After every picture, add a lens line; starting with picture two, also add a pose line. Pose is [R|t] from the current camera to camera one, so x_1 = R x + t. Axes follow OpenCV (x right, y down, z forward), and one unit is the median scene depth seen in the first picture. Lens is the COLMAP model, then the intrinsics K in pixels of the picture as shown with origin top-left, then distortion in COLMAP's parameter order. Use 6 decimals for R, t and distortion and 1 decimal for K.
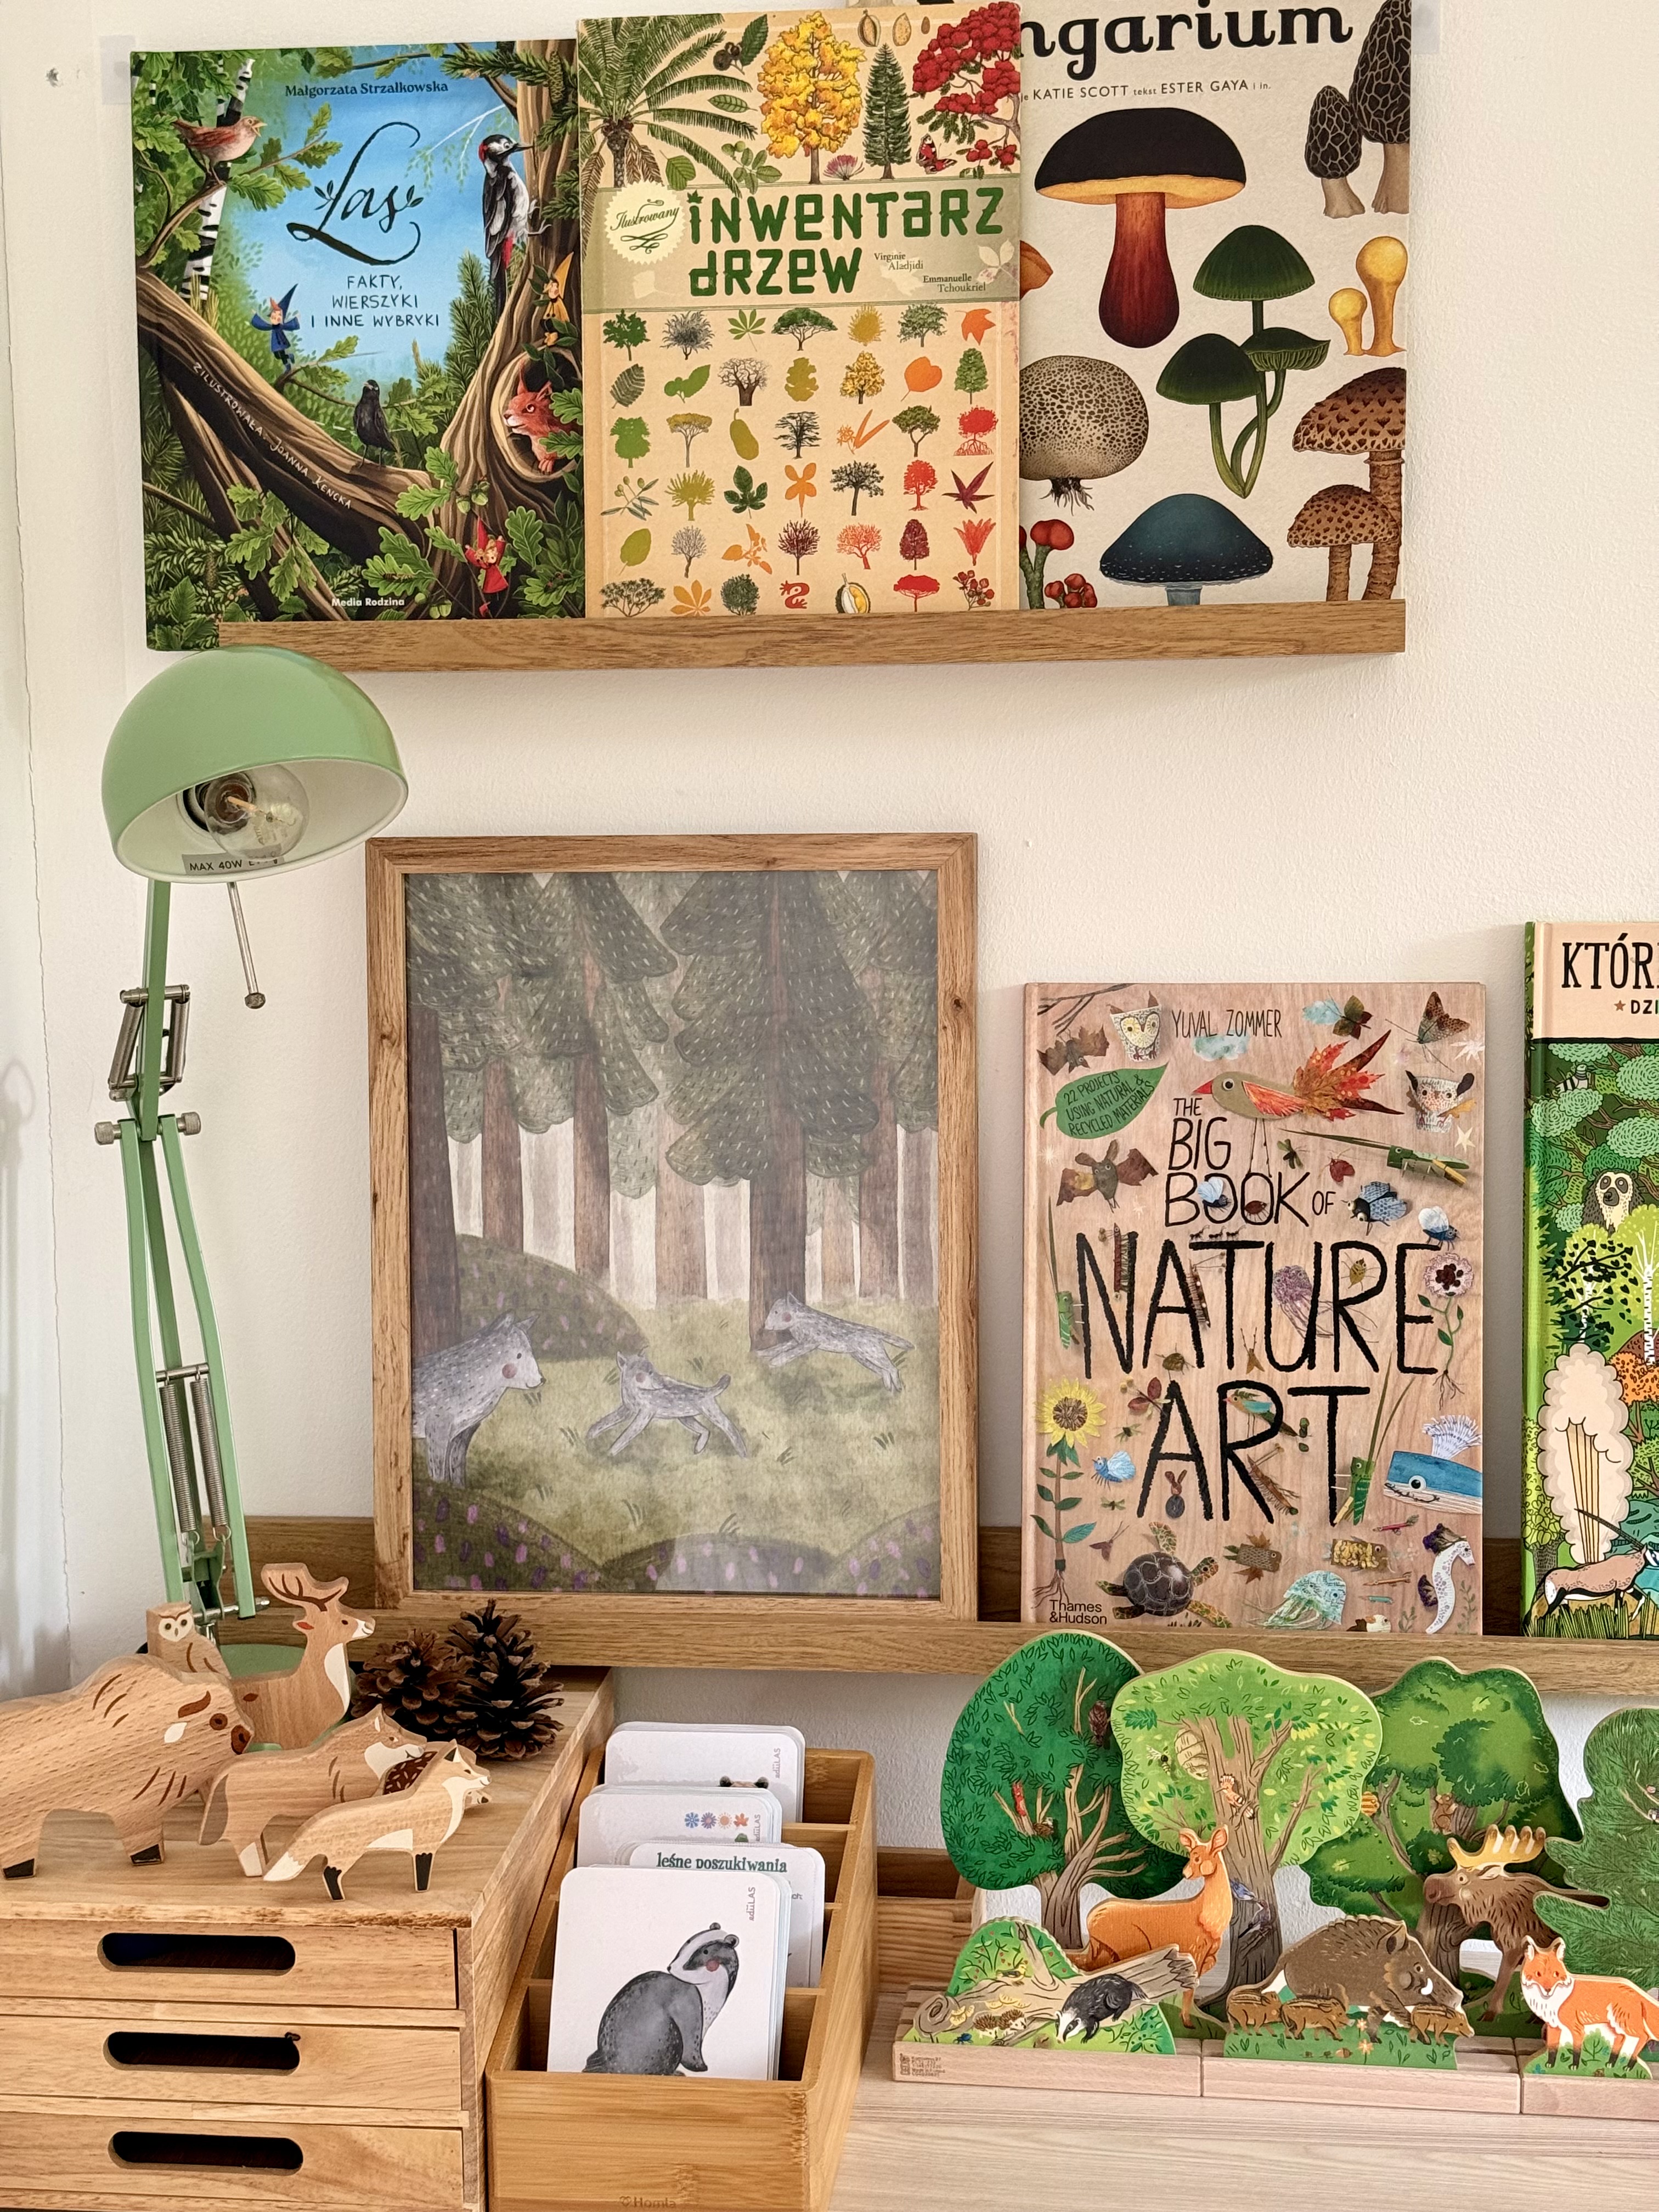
lens RADIAL K [[3000.2, 0, 841.0], [0, 3000.2, 1102.7], [0, 0, 1]] dist [0.112750, 0.000000]
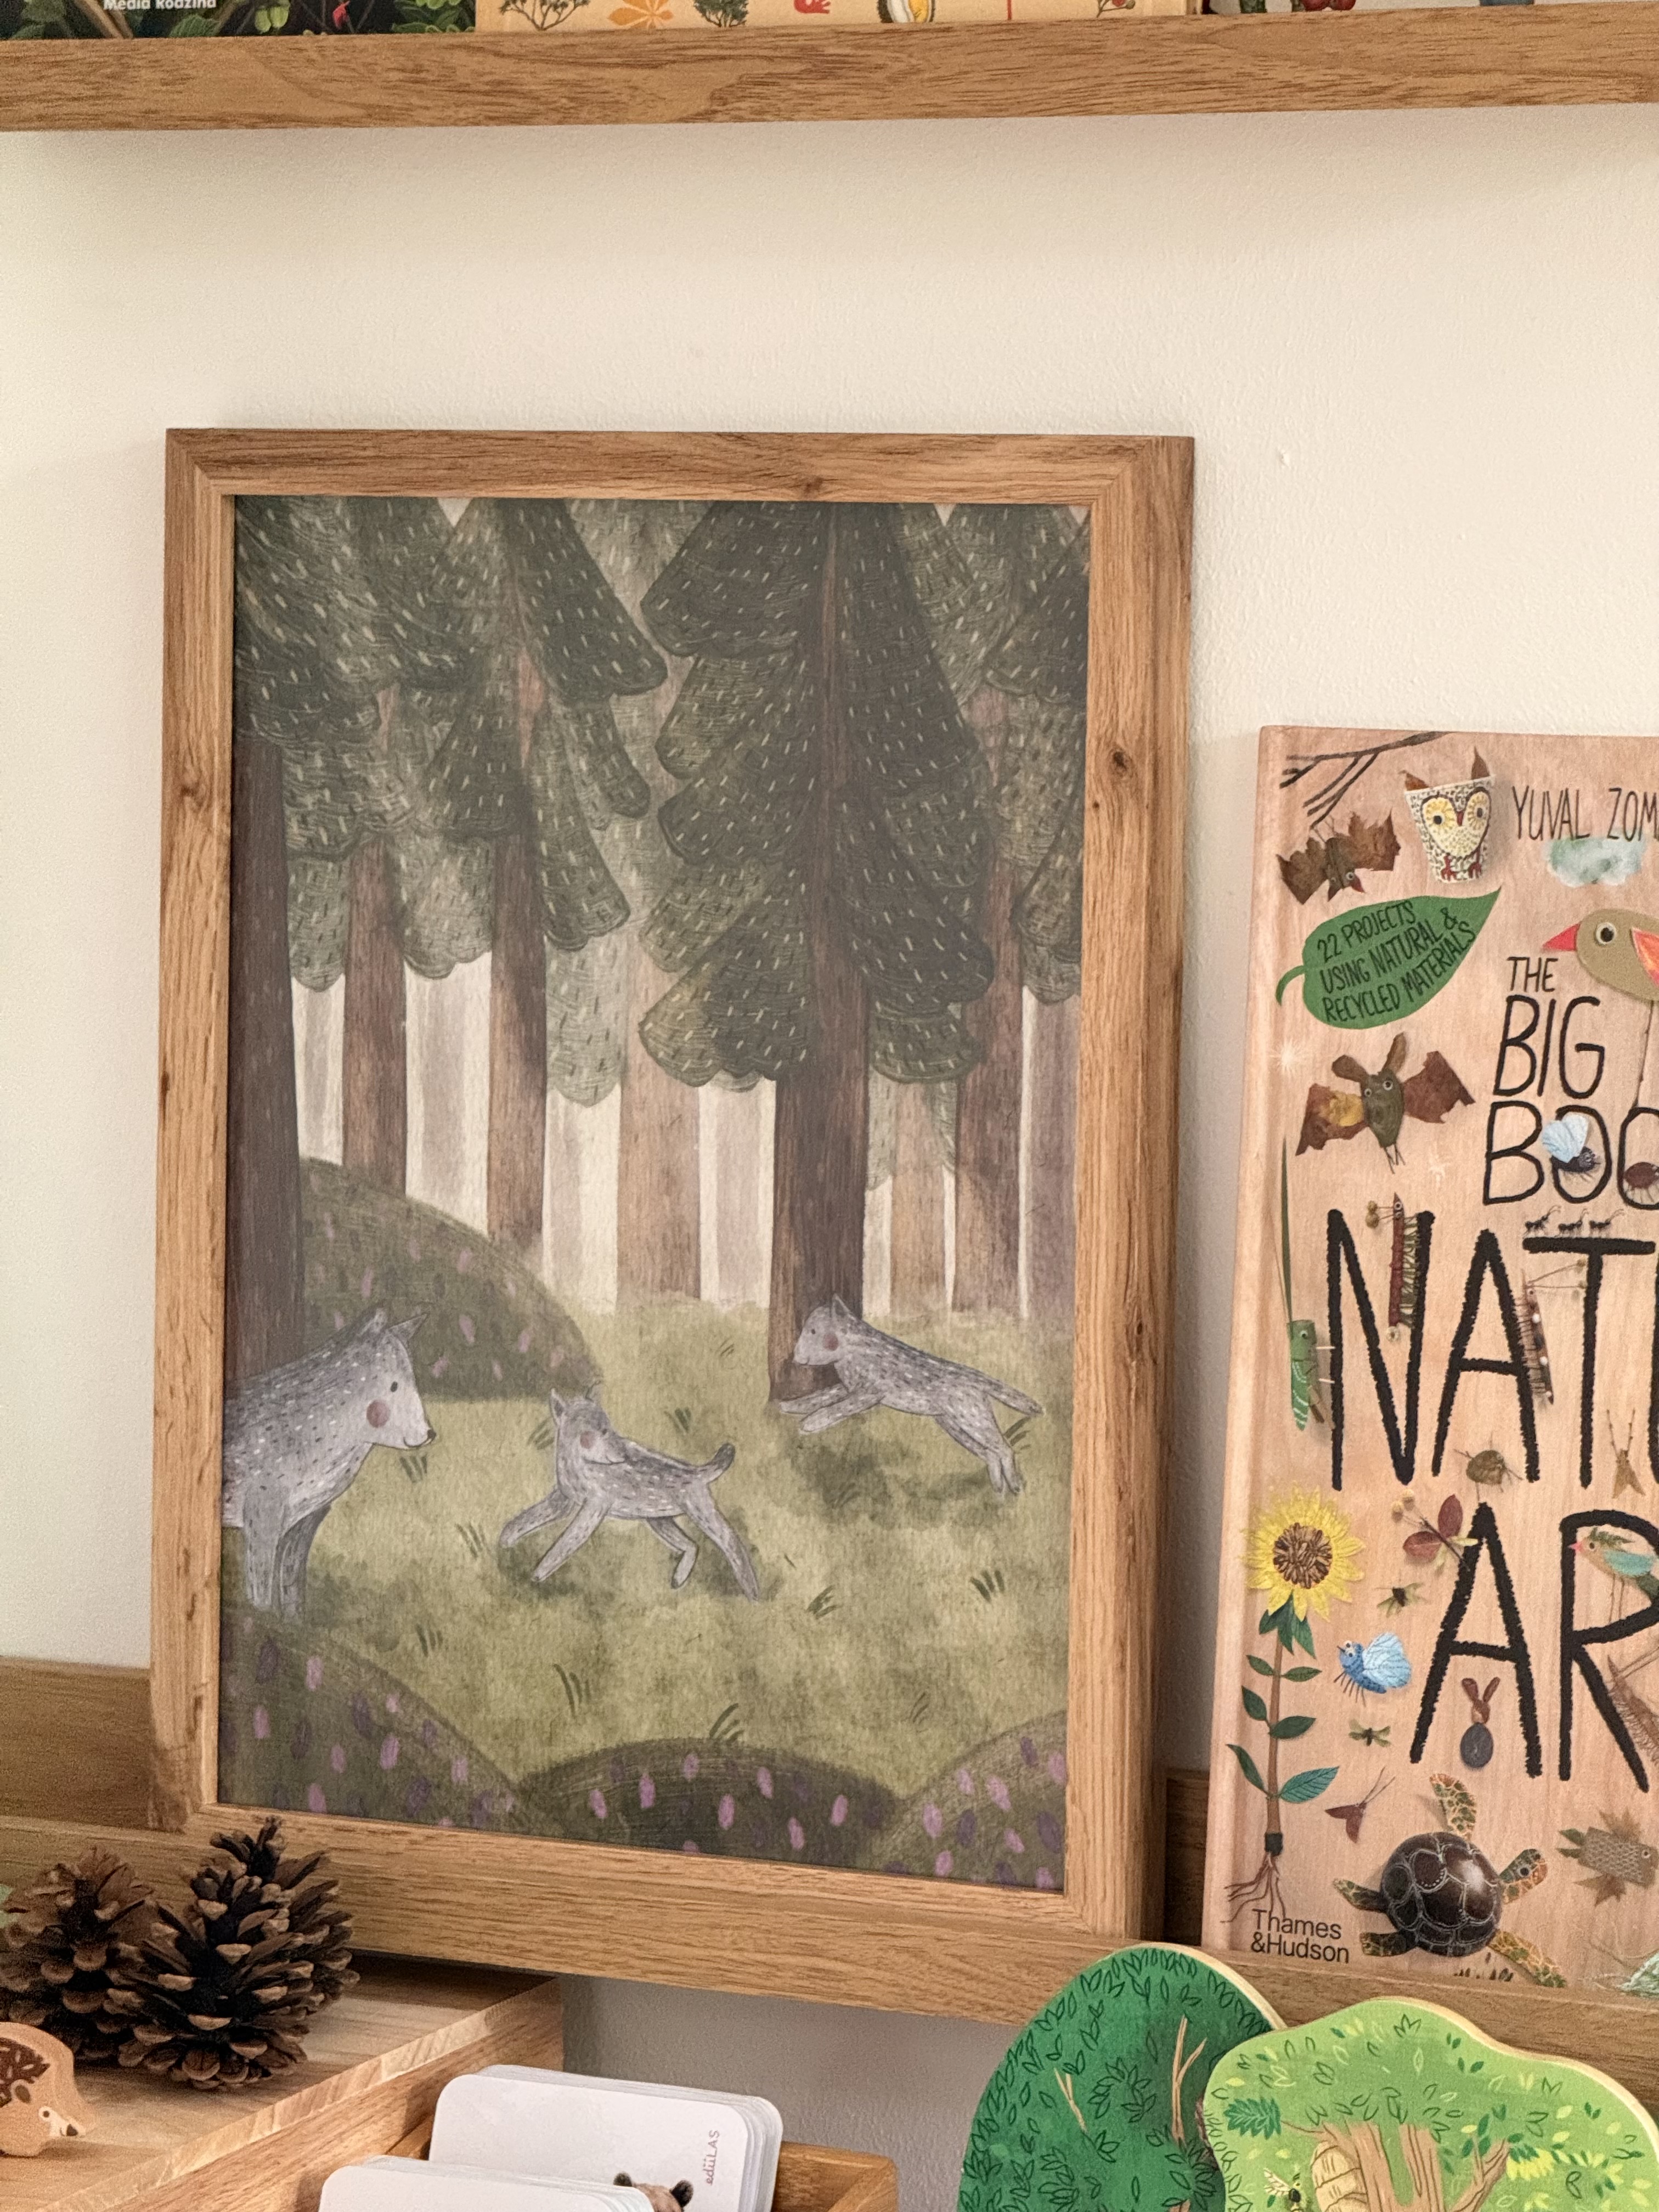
lens RADIAL K [[7582.2, 0, 1016.7], [0, 7582.2, 1090.9], [0, 0, 1]] dist [0.207077, 0.000000]
pose [[0.930290, 0.045992, -0.363930, 0.525536], [-0.046498, 0.998891, 0.007377, 0.016435], [0.363866, 0.010059, 0.931397, -0.253359]]
